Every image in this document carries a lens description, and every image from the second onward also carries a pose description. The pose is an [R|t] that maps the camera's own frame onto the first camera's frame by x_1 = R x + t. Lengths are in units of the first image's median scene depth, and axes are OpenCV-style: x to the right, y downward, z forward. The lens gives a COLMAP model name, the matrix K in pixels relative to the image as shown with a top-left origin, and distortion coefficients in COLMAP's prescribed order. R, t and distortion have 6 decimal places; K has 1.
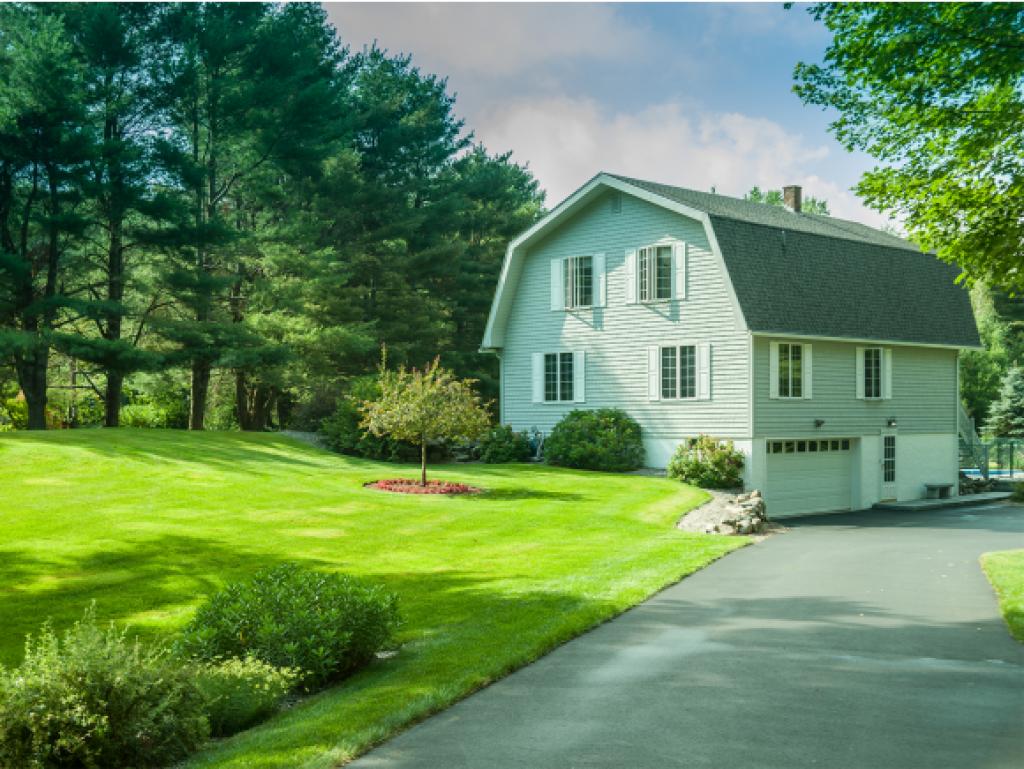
lens RADIAL K [[1169.2, 0, 511.4], [0, 1169.2, 445.2], [0, 0, 1]] dist [0.020027, -0.007461]
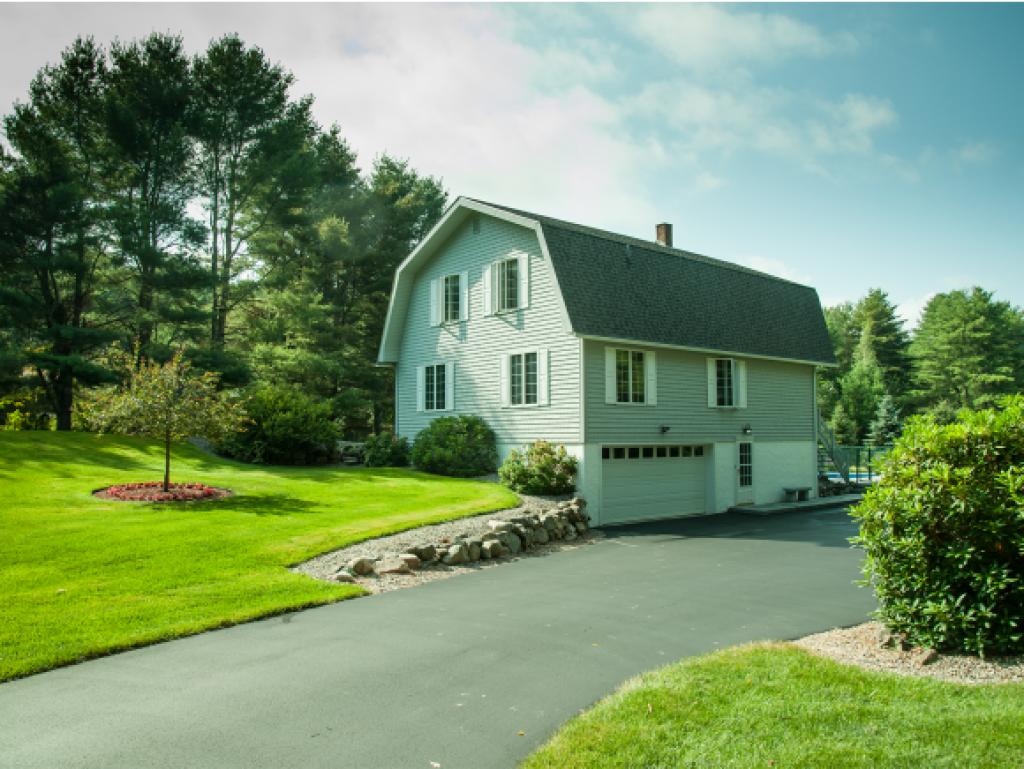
lens RADIAL K [[730.4, 0, 547.0], [0, 730.4, 383.5], [0, 0, 1]] dist [-0.095502, -0.000033]
pose [[0.998325, -0.001076, -0.057852, 0.194598], [-0.004524, 0.995314, -0.096585, 0.003073], [0.057685, 0.096685, 0.993642, 0.356903]]
